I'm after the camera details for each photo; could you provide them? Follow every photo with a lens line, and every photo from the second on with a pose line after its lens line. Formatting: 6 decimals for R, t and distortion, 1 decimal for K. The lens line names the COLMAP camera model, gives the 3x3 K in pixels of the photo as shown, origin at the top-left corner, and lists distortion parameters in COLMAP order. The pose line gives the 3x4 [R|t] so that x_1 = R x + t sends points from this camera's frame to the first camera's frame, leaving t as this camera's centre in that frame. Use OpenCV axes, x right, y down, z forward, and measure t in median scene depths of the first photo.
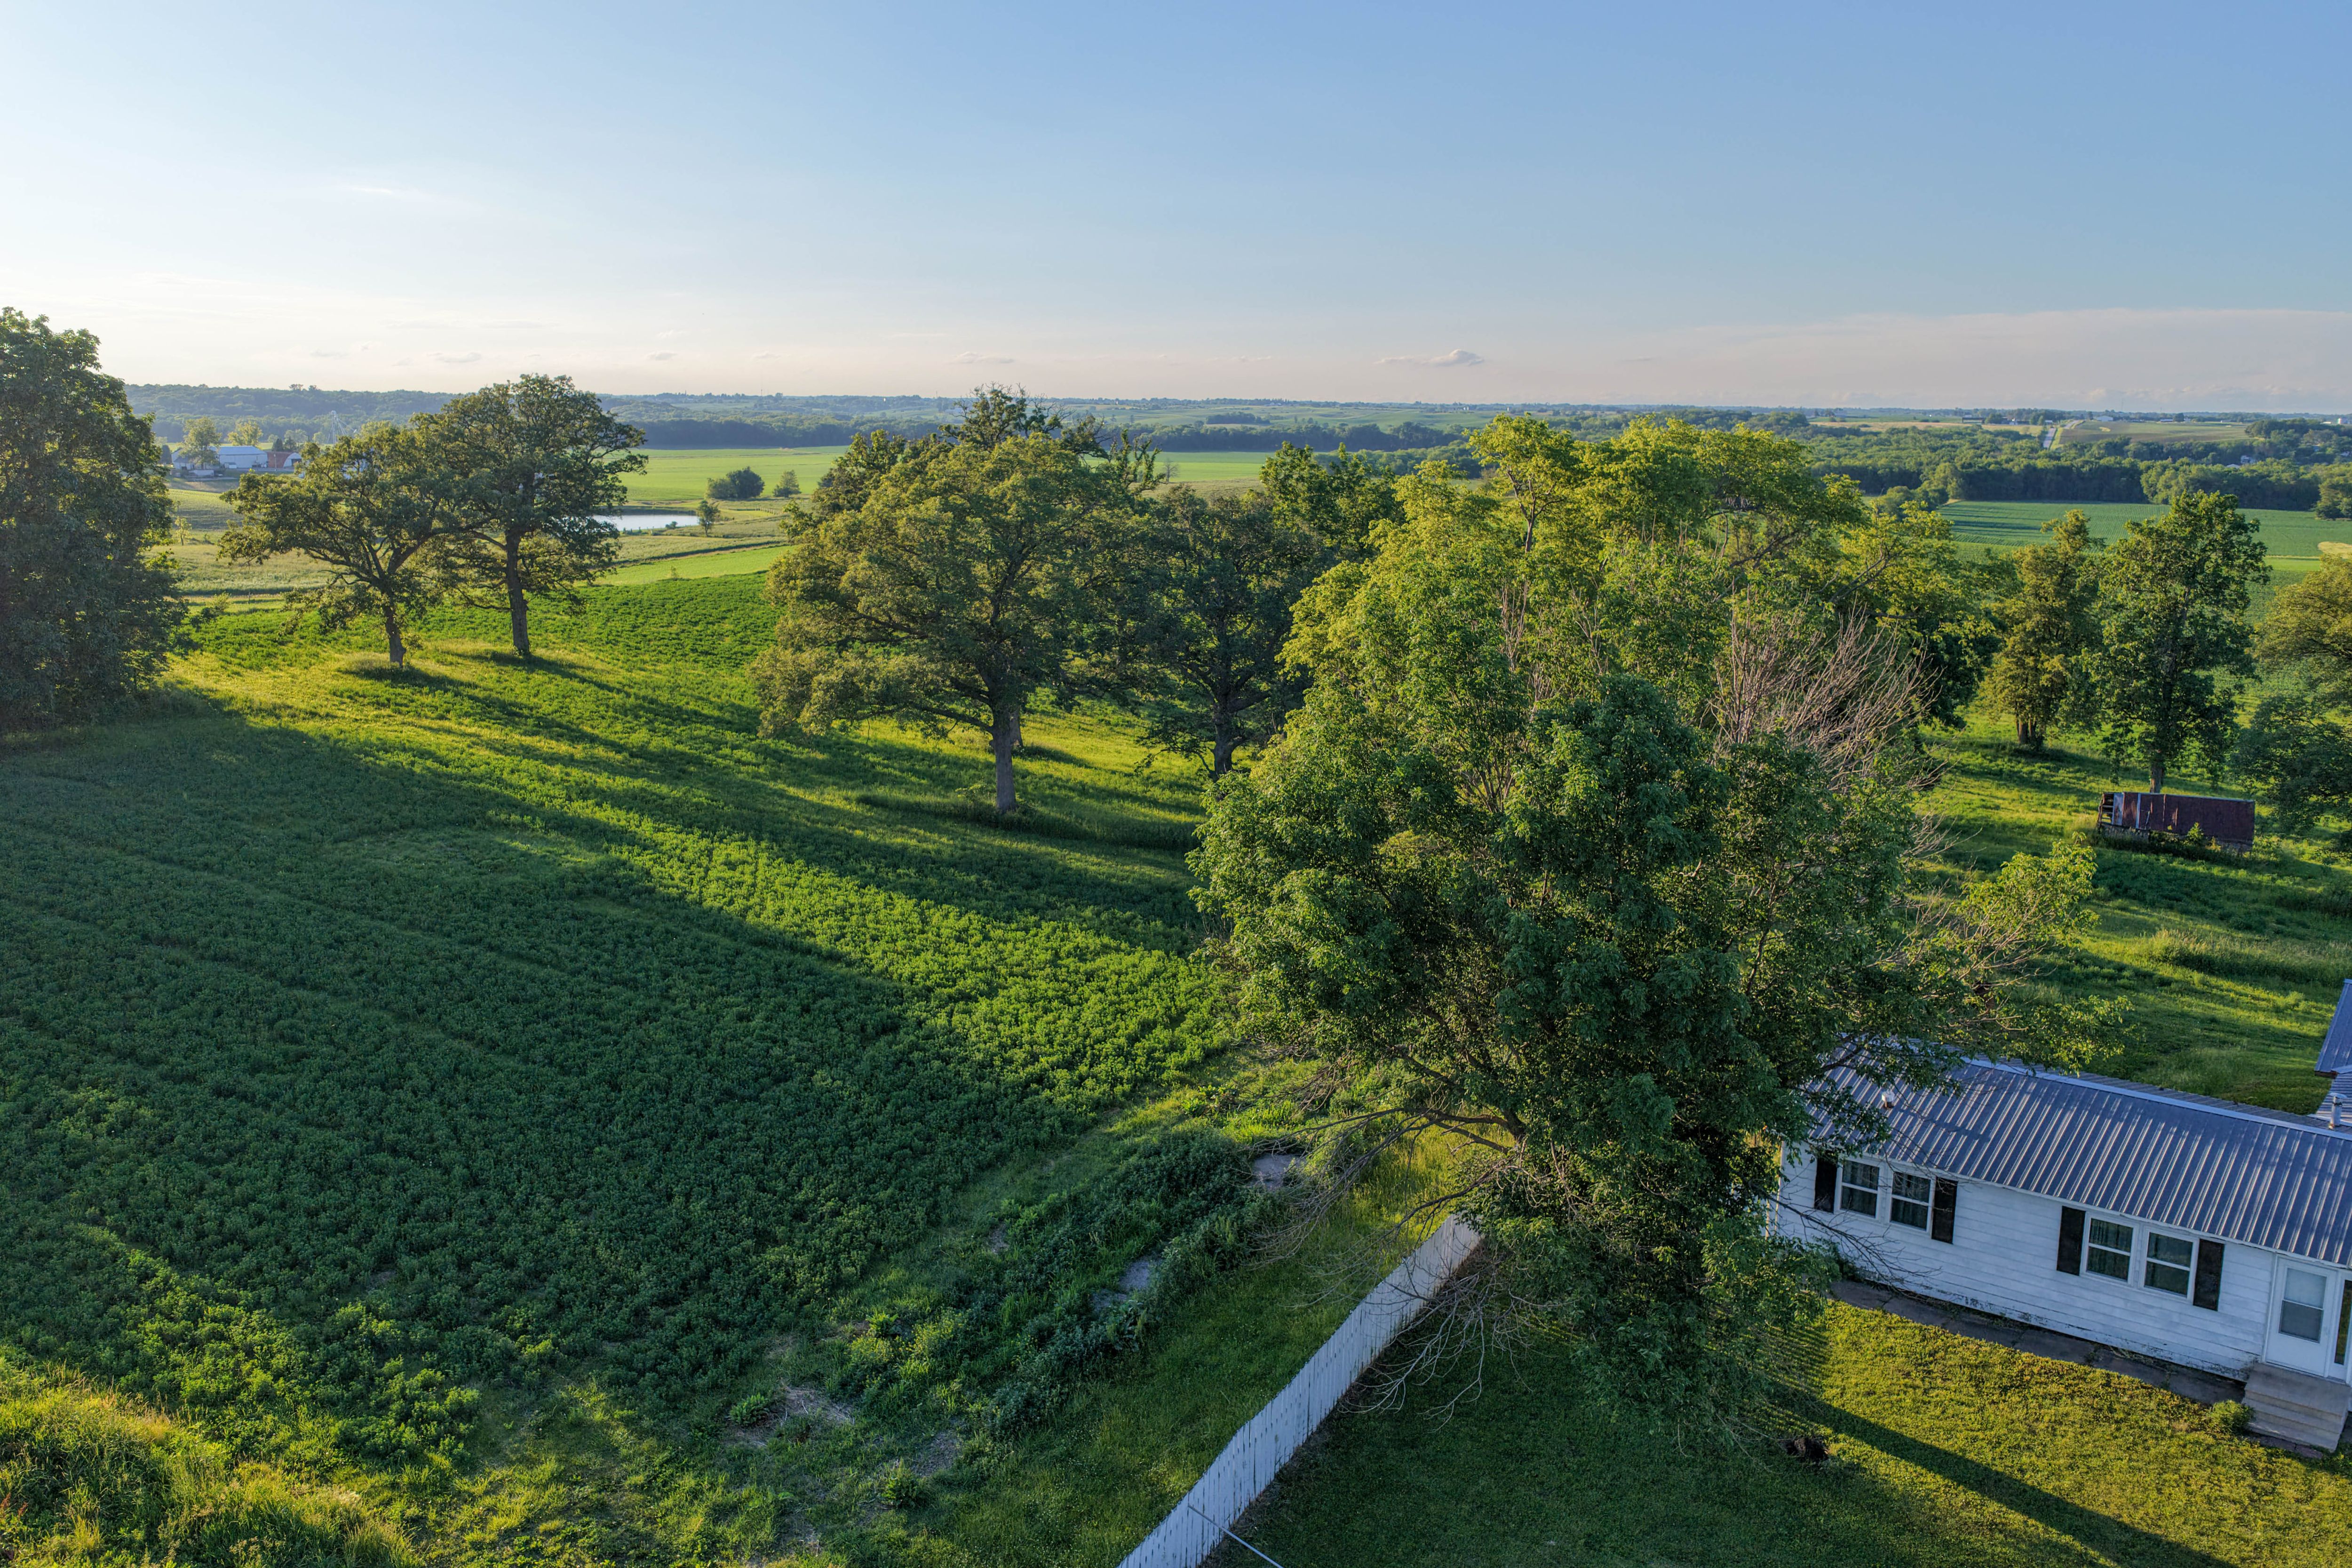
lens RADIAL K [[1959.8, 0, 1182.6], [0, 1959.8, 790.6], [0, 0, 1]] dist [-0.016868, 0.039652]
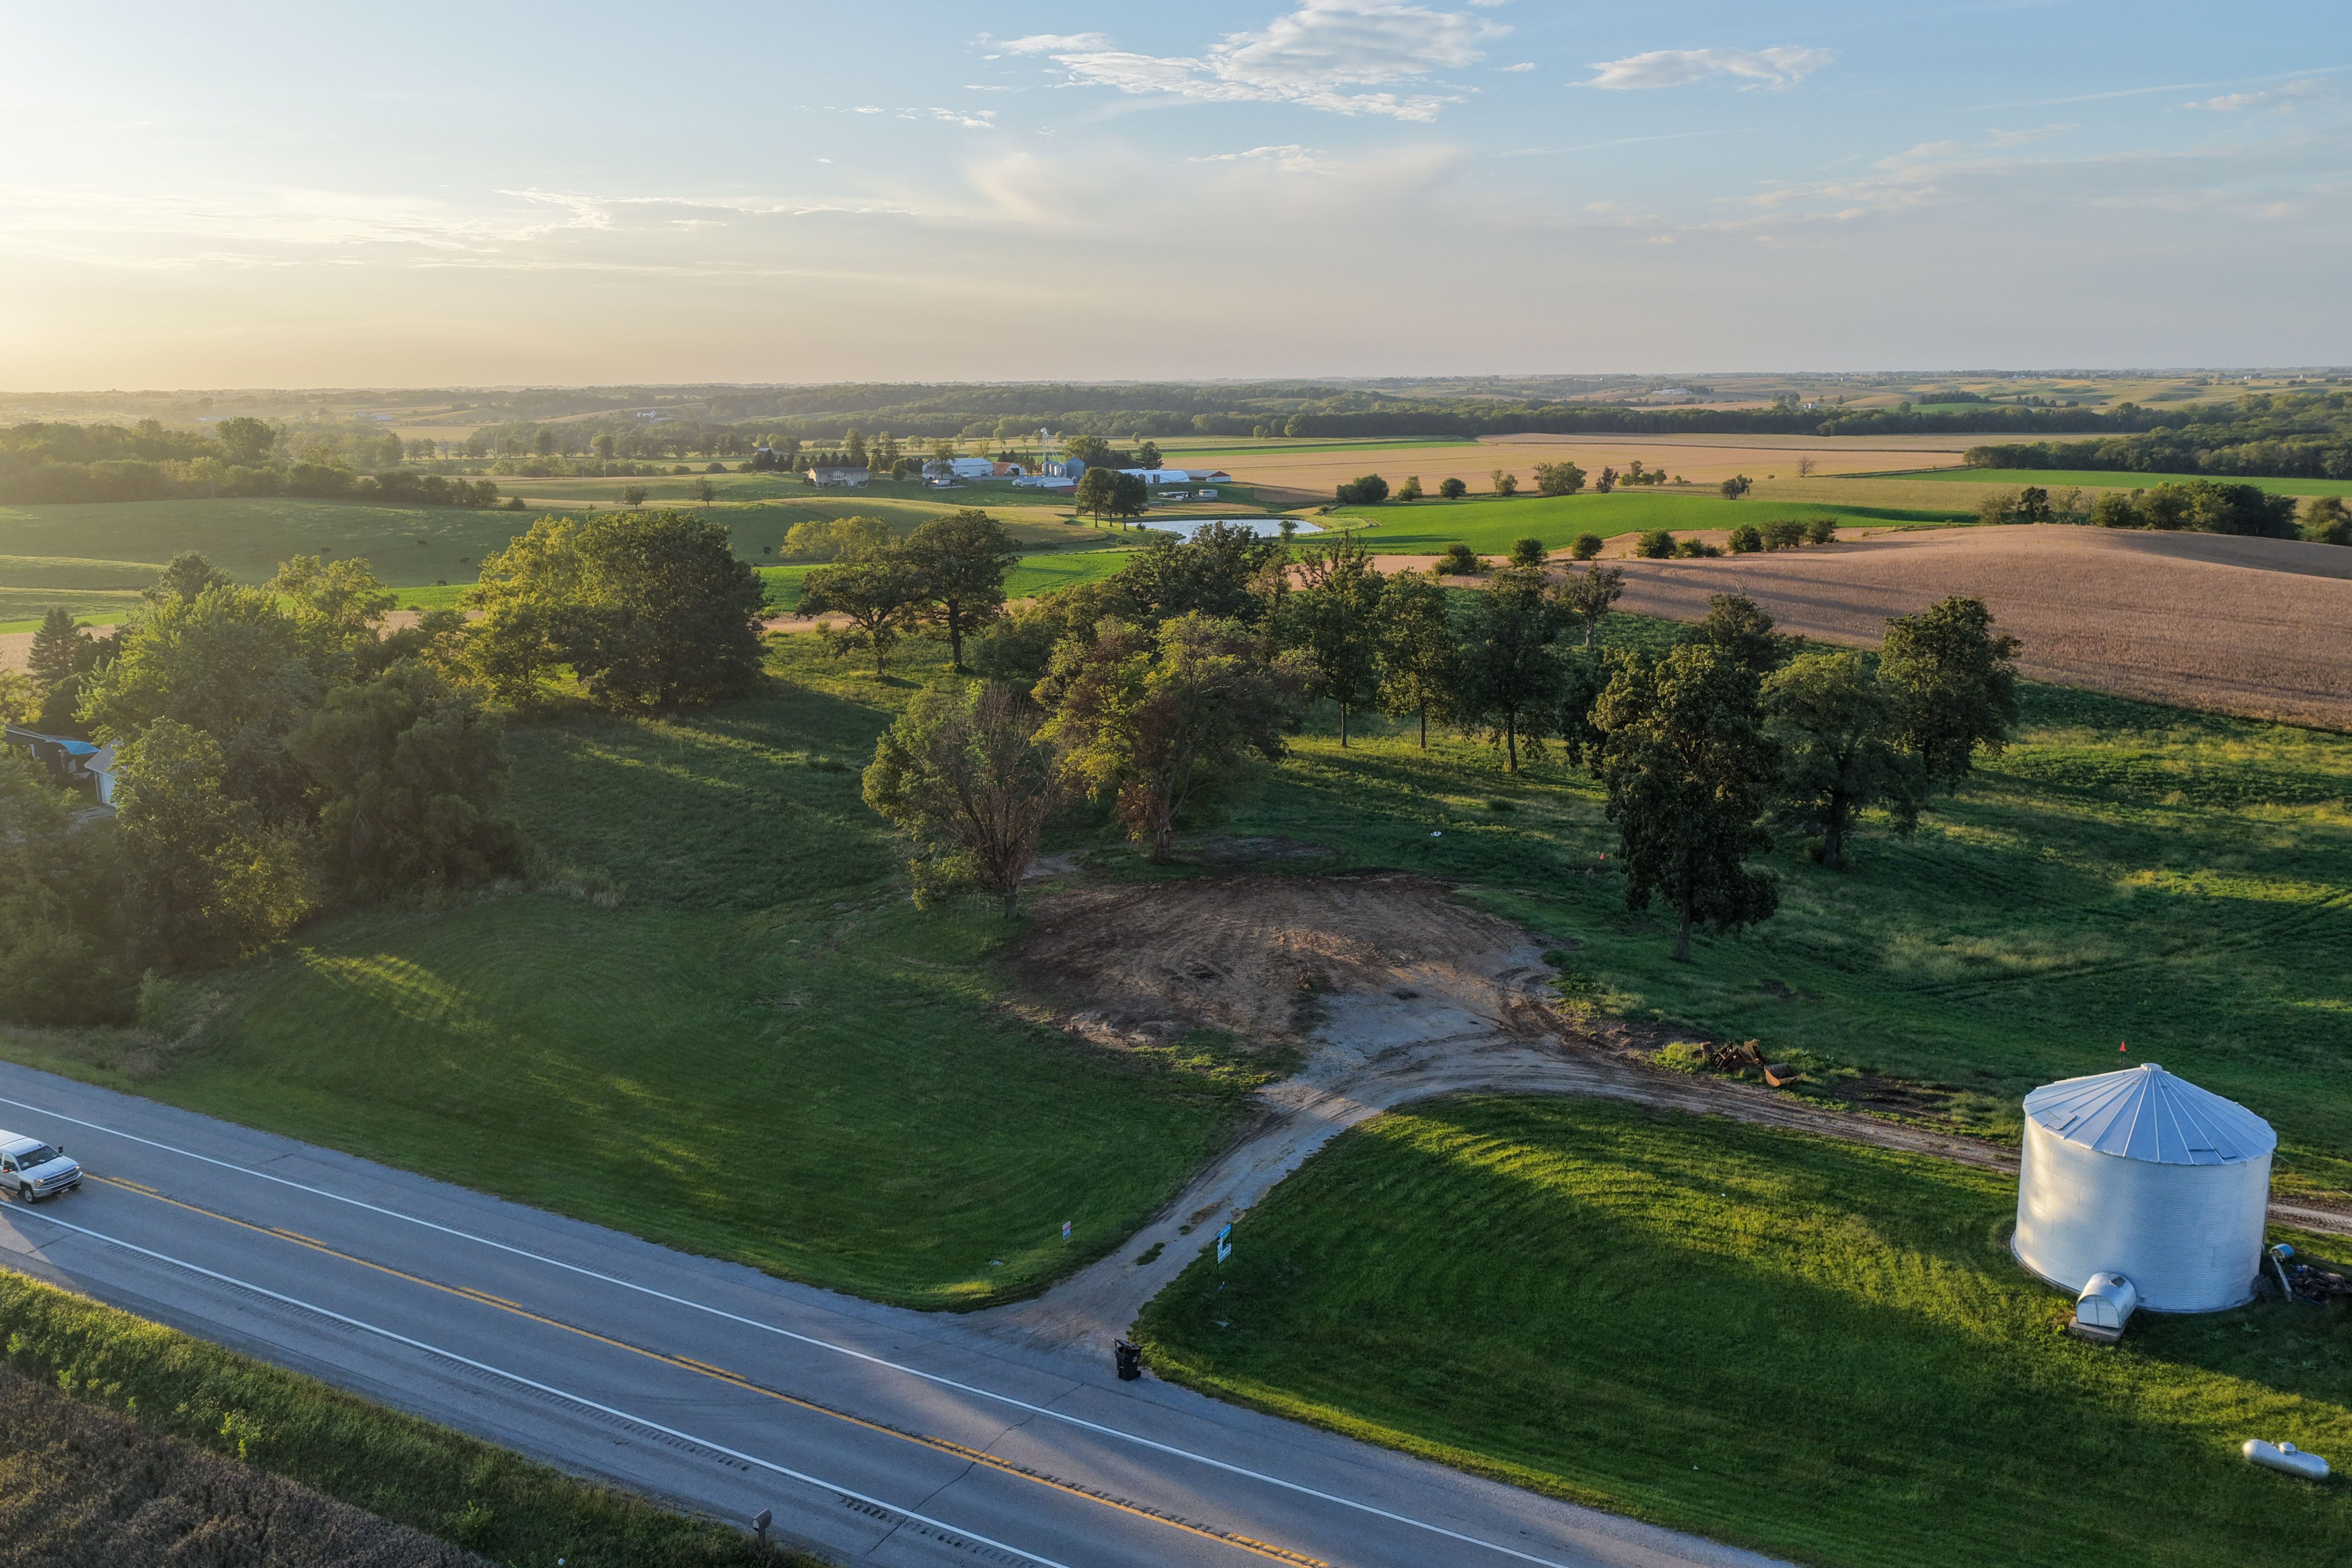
lens RADIAL K [[1959.8, 0, 1181.9], [0, 1959.8, 774.0], [0, 0, 1]] dist [-0.016868, 0.039652]
pose [[0.934640, 0.049962, -0.352069, 0.545851], [-0.048569, 0.998738, 0.012794, -0.007180], [0.352264, 0.005142, 0.935887, -0.661087]]
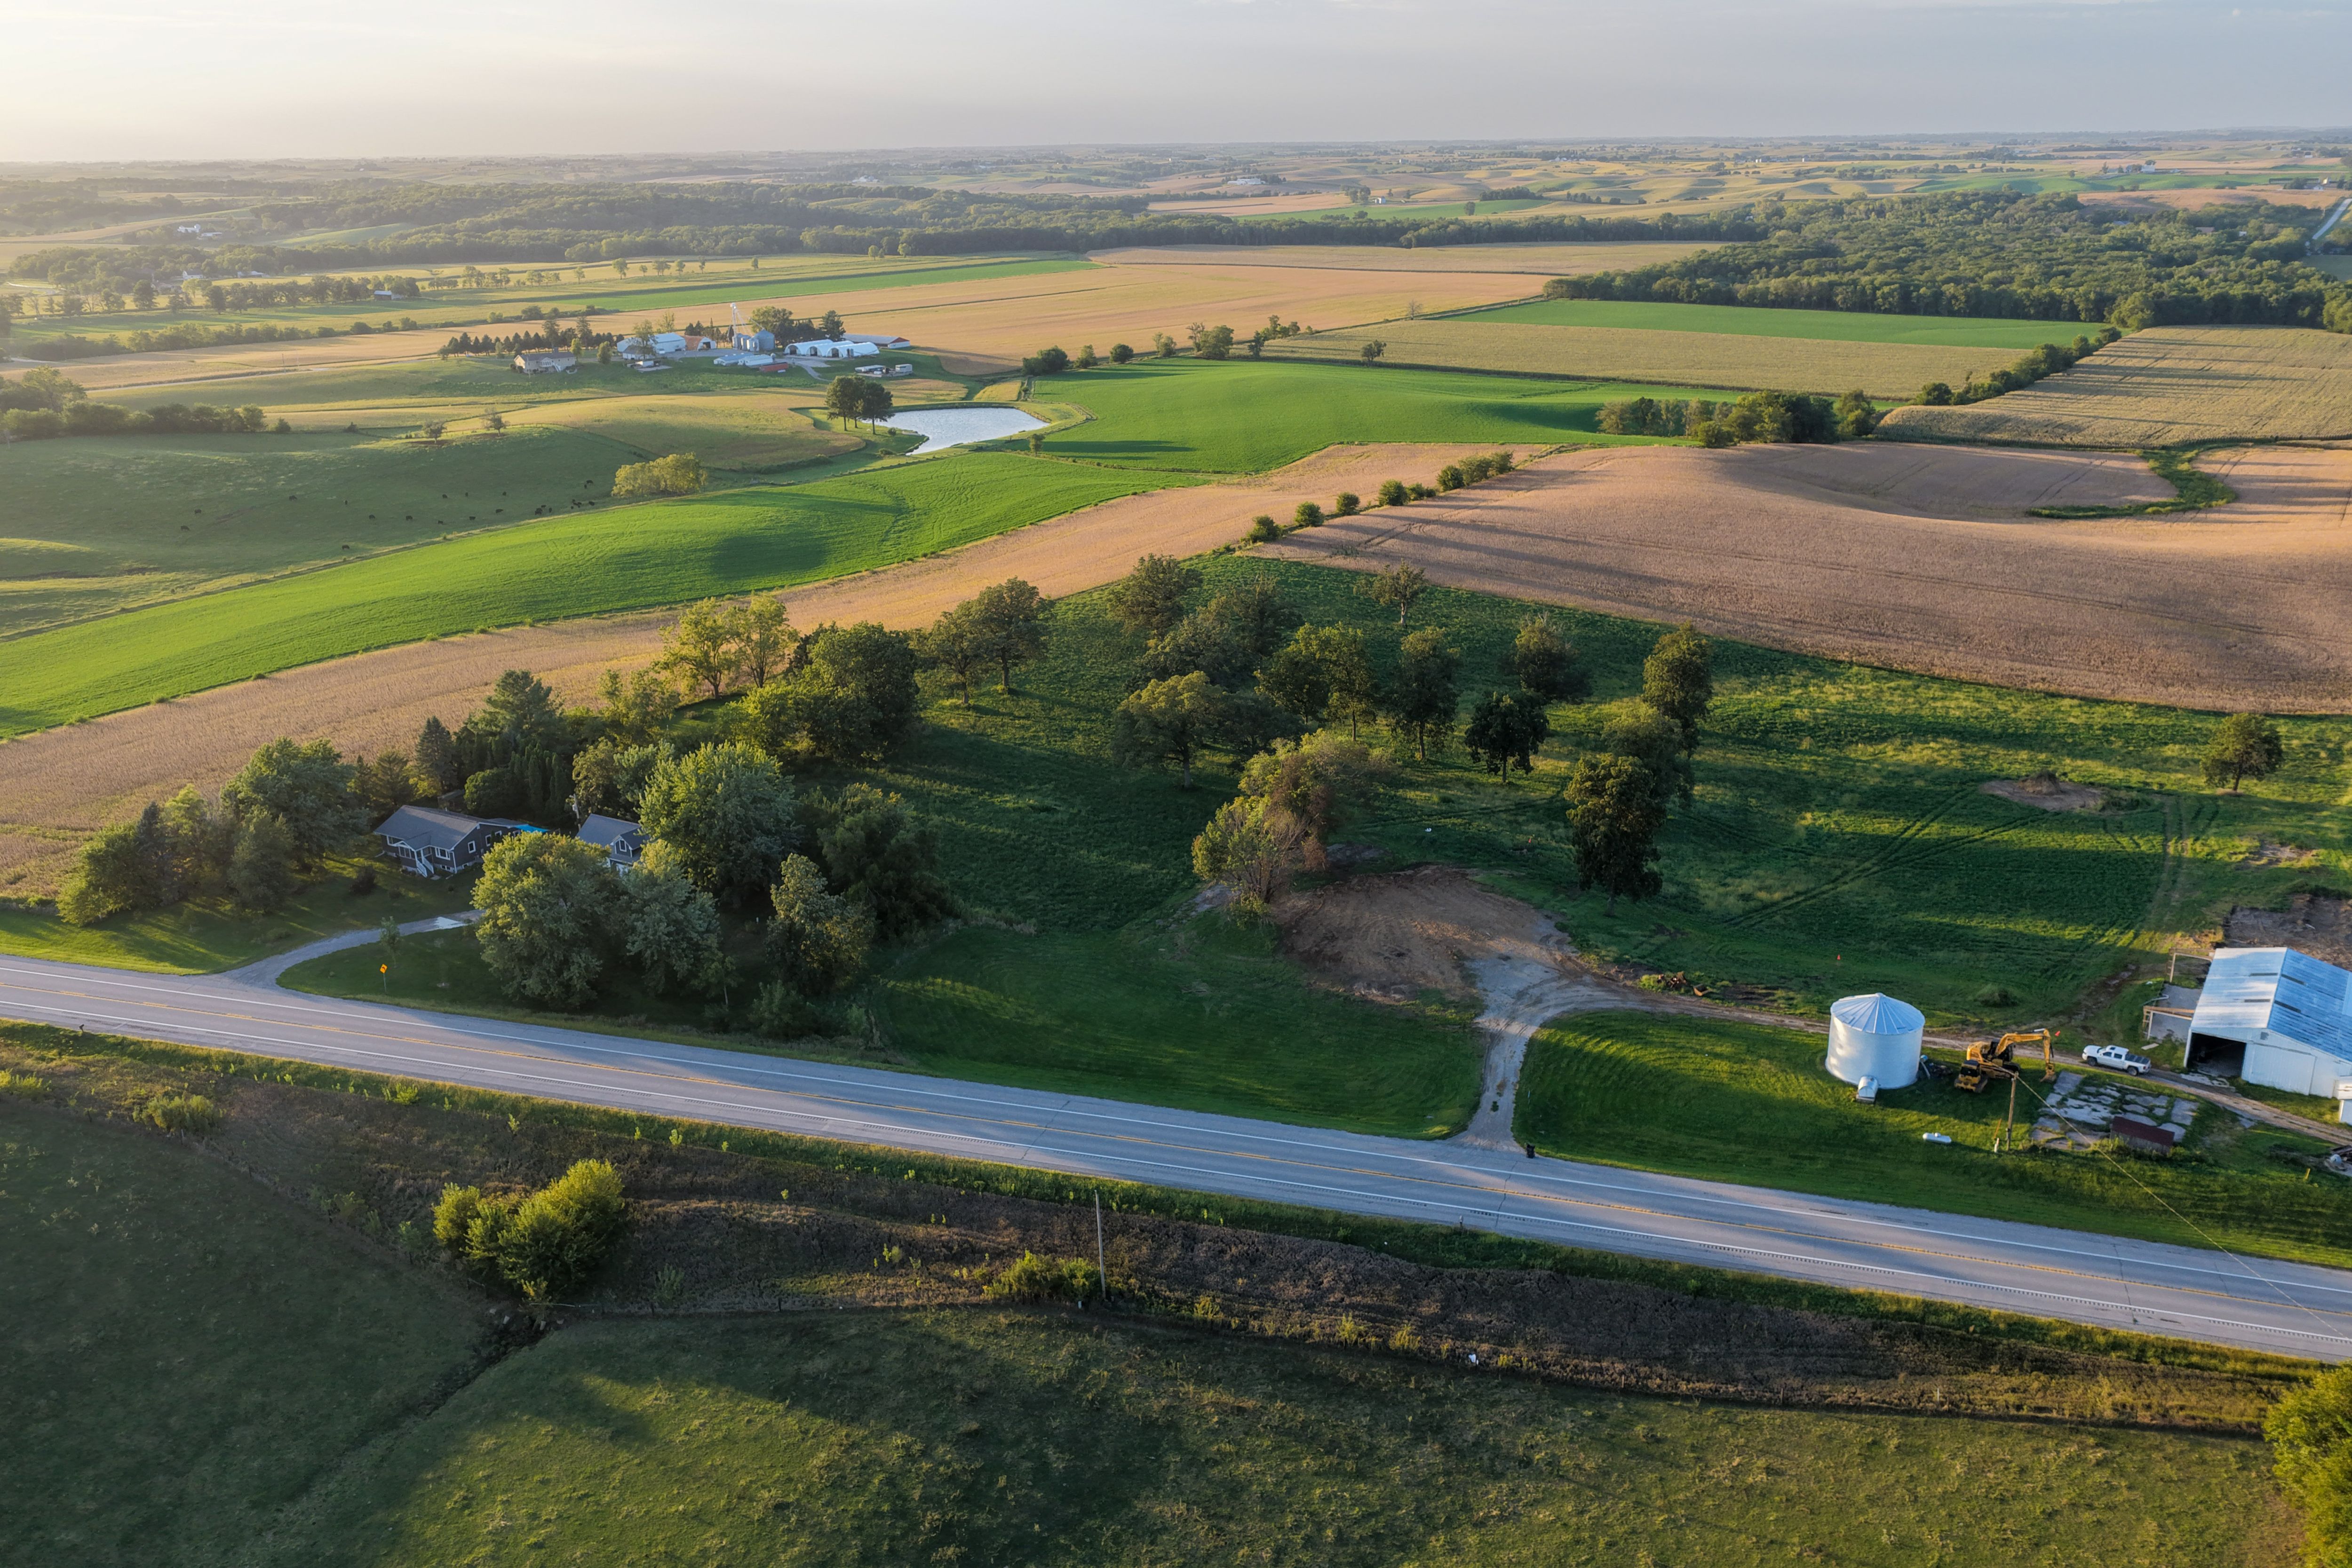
lens RADIAL K [[1959.8, 0, 1184.3], [0, 1959.8, 786.5], [0, 0, 1]] dist [-0.016868, 0.039652]
pose [[0.989652, 0.020539, -0.142011, 0.272407], [-0.002610, 0.992115, 0.125302, -0.297056], [0.143465, -0.123635, 0.981902, -1.624574]]
